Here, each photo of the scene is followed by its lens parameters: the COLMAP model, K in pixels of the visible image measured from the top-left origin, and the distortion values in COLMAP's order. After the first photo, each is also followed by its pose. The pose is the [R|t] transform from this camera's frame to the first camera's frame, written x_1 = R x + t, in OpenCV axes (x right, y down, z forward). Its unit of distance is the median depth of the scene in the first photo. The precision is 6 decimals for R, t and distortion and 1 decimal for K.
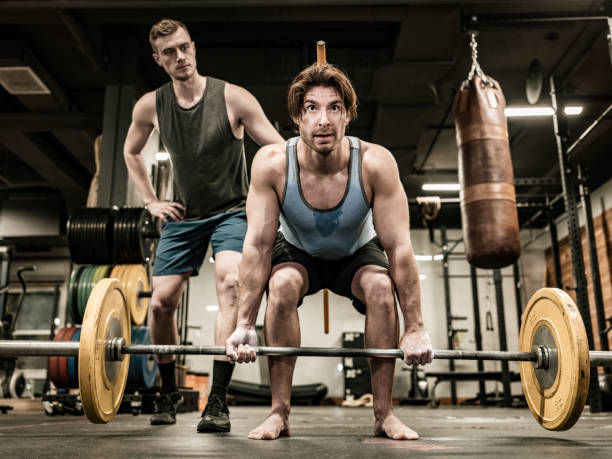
lens RADIAL K [[638.6, 0, 306.0], [0, 638.6, 229.5], [0, 0, 1]] dist [0.004617, 0.022374]
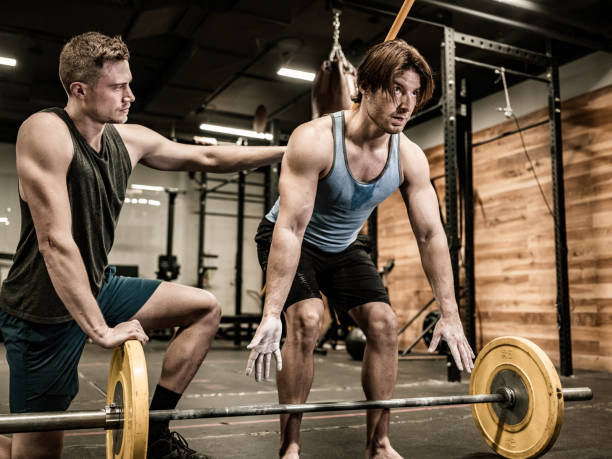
lens RADIAL K [[638.6, 0, 306.0], [0, 638.6, 229.5], [0, 0, 1]] dist [0.004617, 0.022374]
pose [[0.884999, 0.075693, 0.459399, -0.149725], [-0.139639, 0.984425, 0.106806, -0.050653], [-0.444159, -0.158673, 0.881785, 0.062144]]
